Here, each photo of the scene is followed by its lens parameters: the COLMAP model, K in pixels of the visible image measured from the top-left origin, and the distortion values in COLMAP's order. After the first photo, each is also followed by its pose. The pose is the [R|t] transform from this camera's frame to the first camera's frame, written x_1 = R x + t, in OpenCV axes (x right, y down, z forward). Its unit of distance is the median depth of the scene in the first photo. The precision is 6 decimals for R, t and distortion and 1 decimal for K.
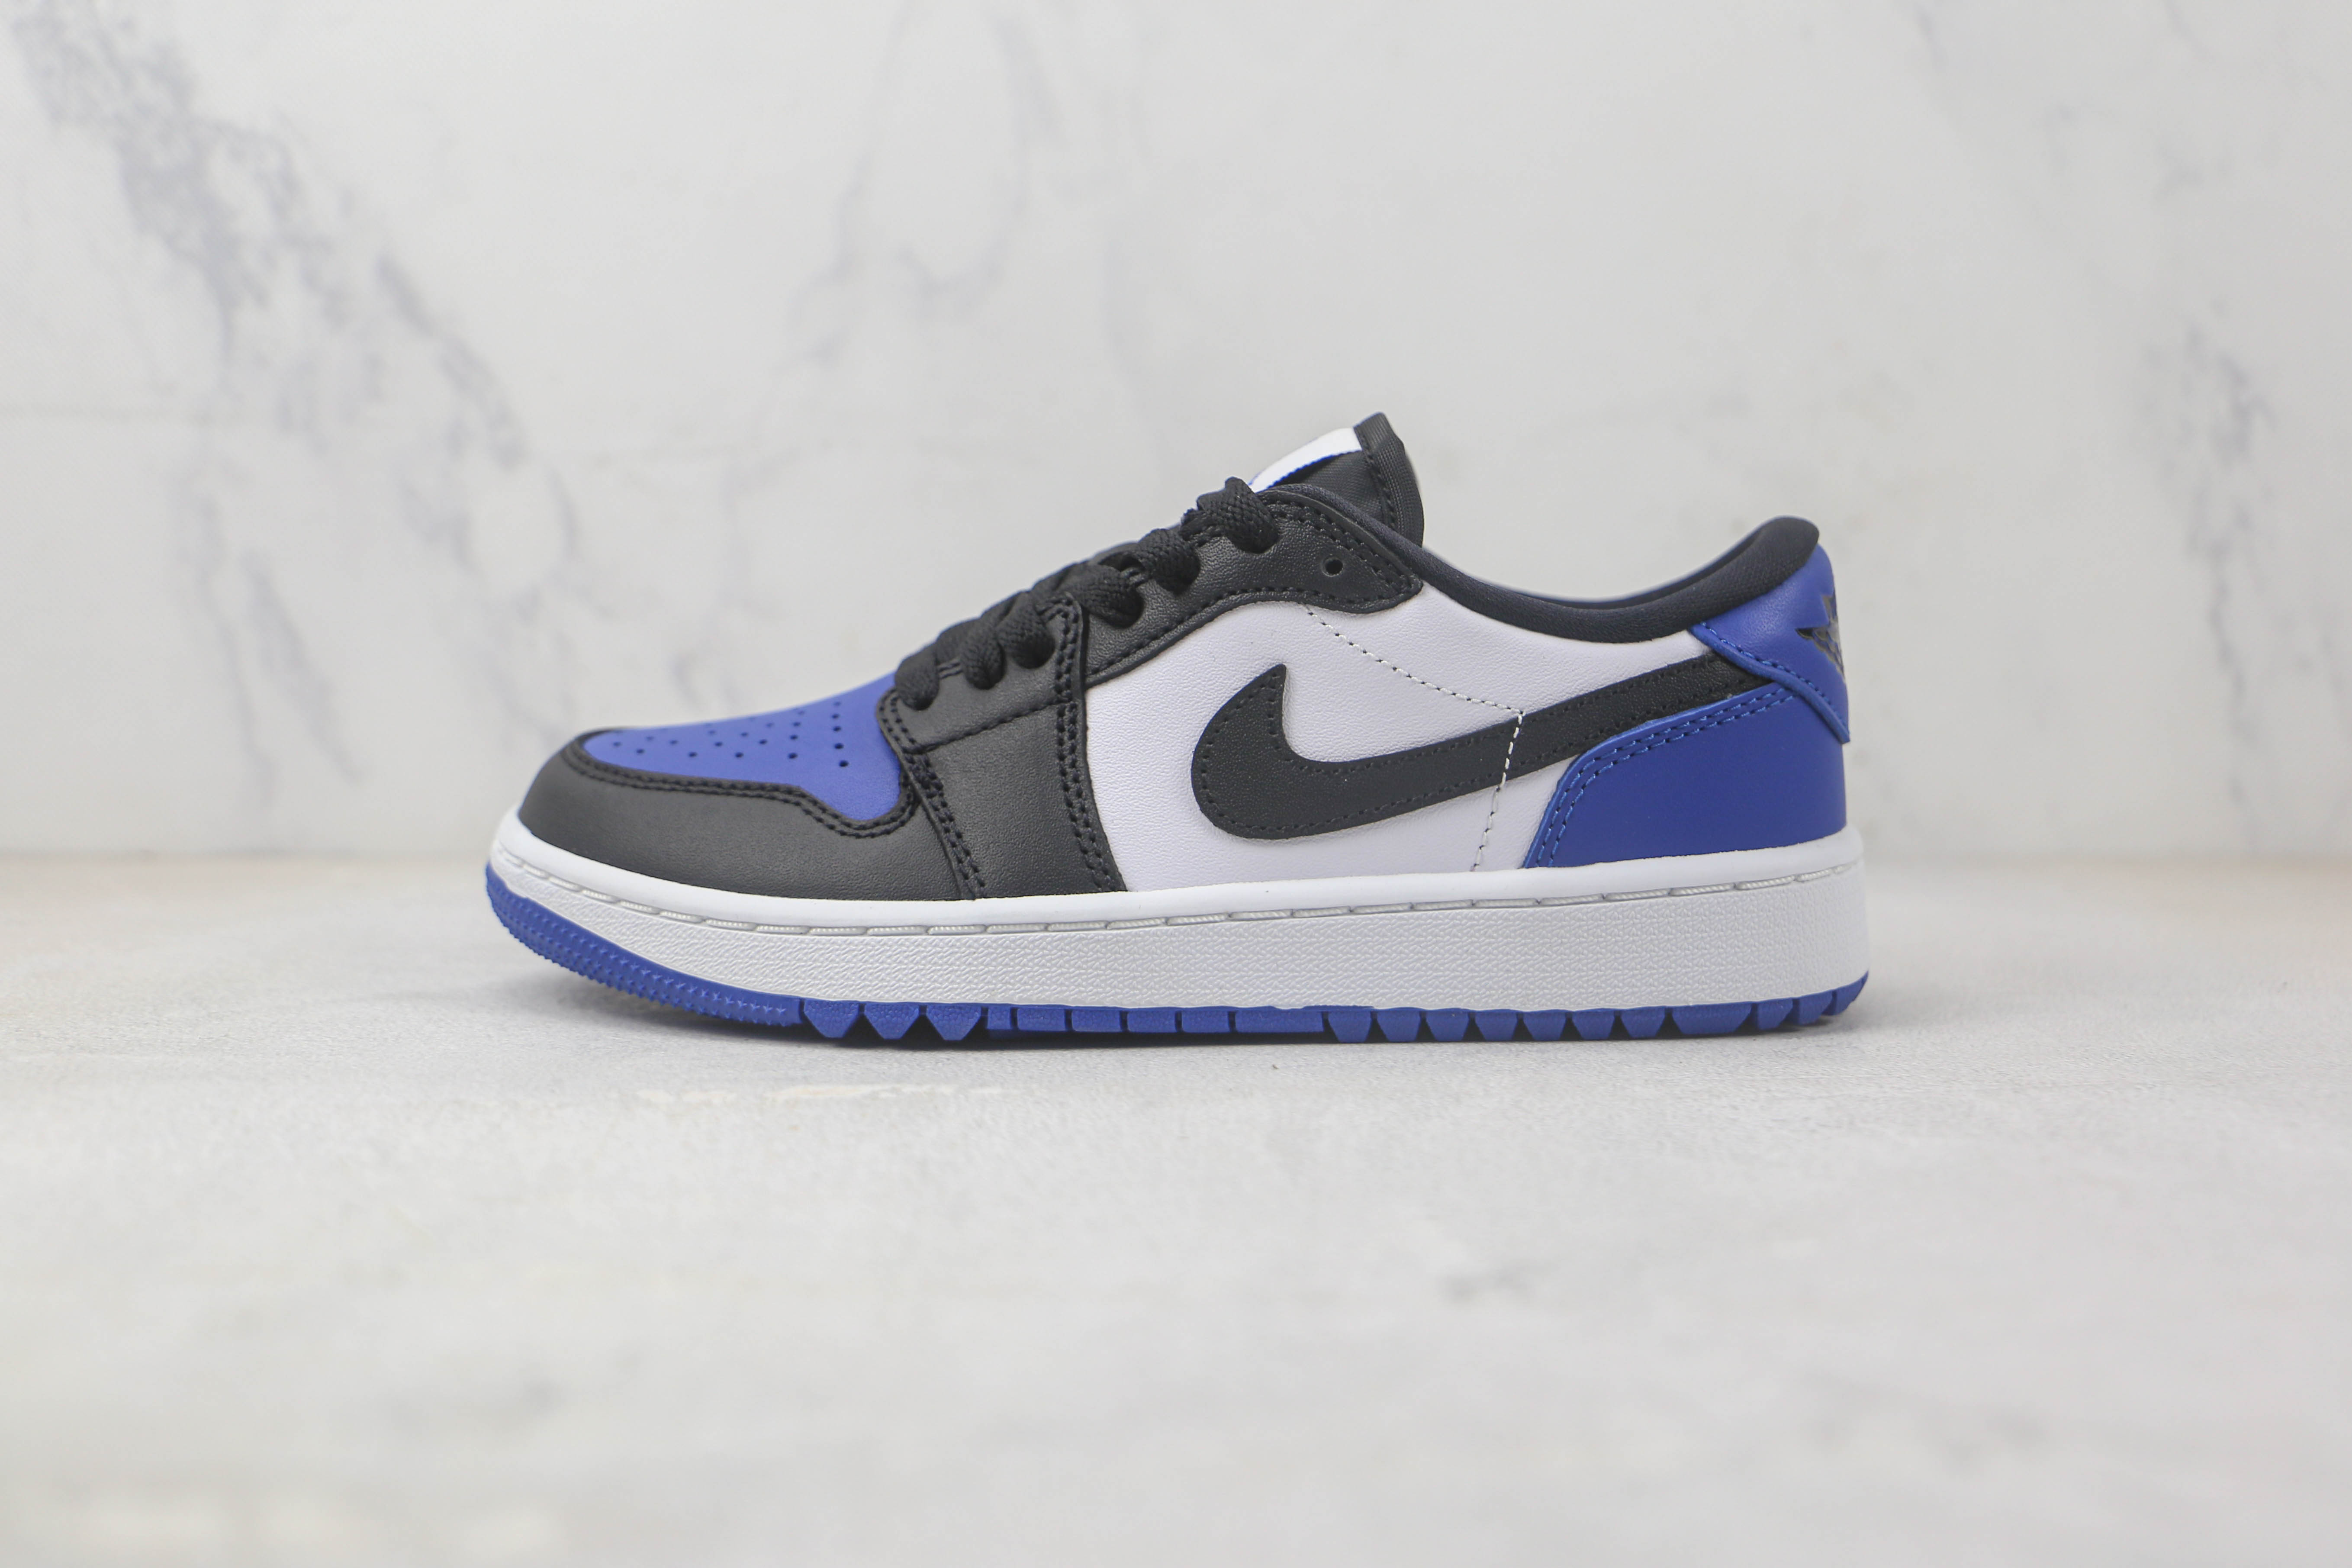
lens RADIAL K [[2792.5, 0, 1176.0], [0, 2792.5, 784.0], [0, 0, 1]] dist [0.021849, 0.038376]
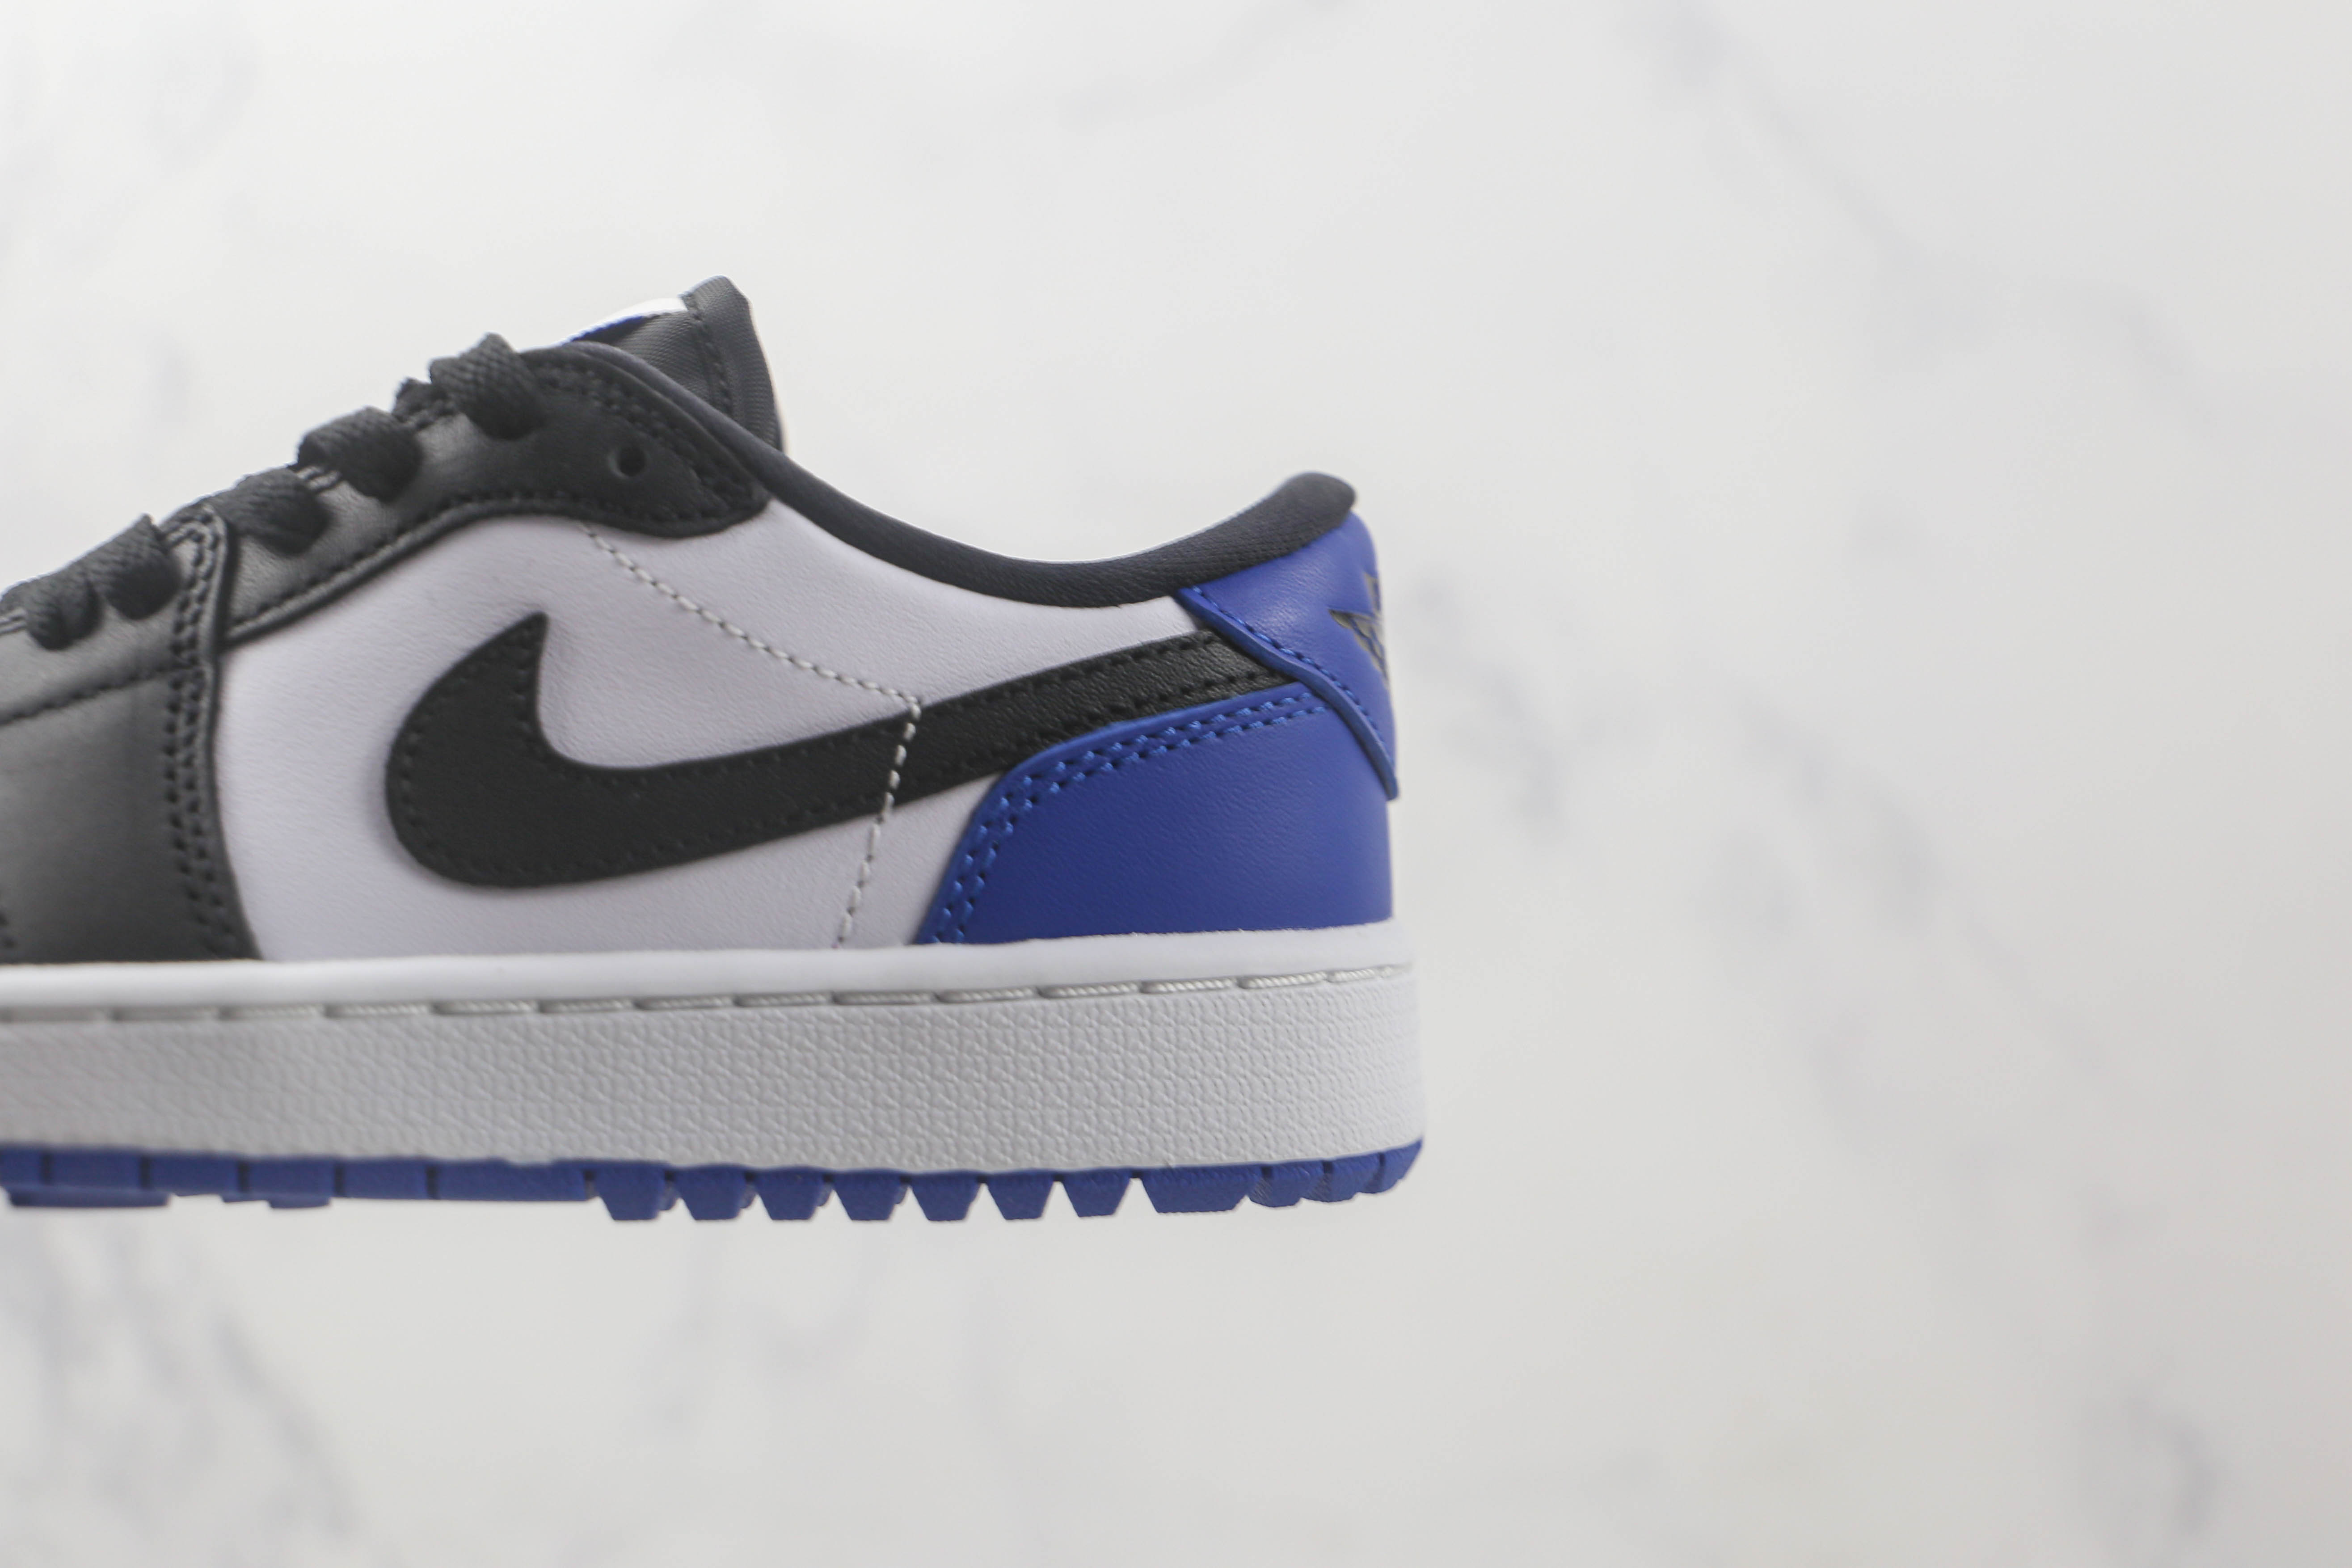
lens RADIAL K [[2792.3, 0, 1176.0], [0, 2792.3, 784.0], [0, 0, 1]] dist [0.021849, 0.038376]
pose [[0.979601, 0.038555, 0.197221, 0.054459], [-0.010774, 0.990087, -0.140040, 0.081638], [-0.200665, 0.135059, 0.970305, 0.360979]]
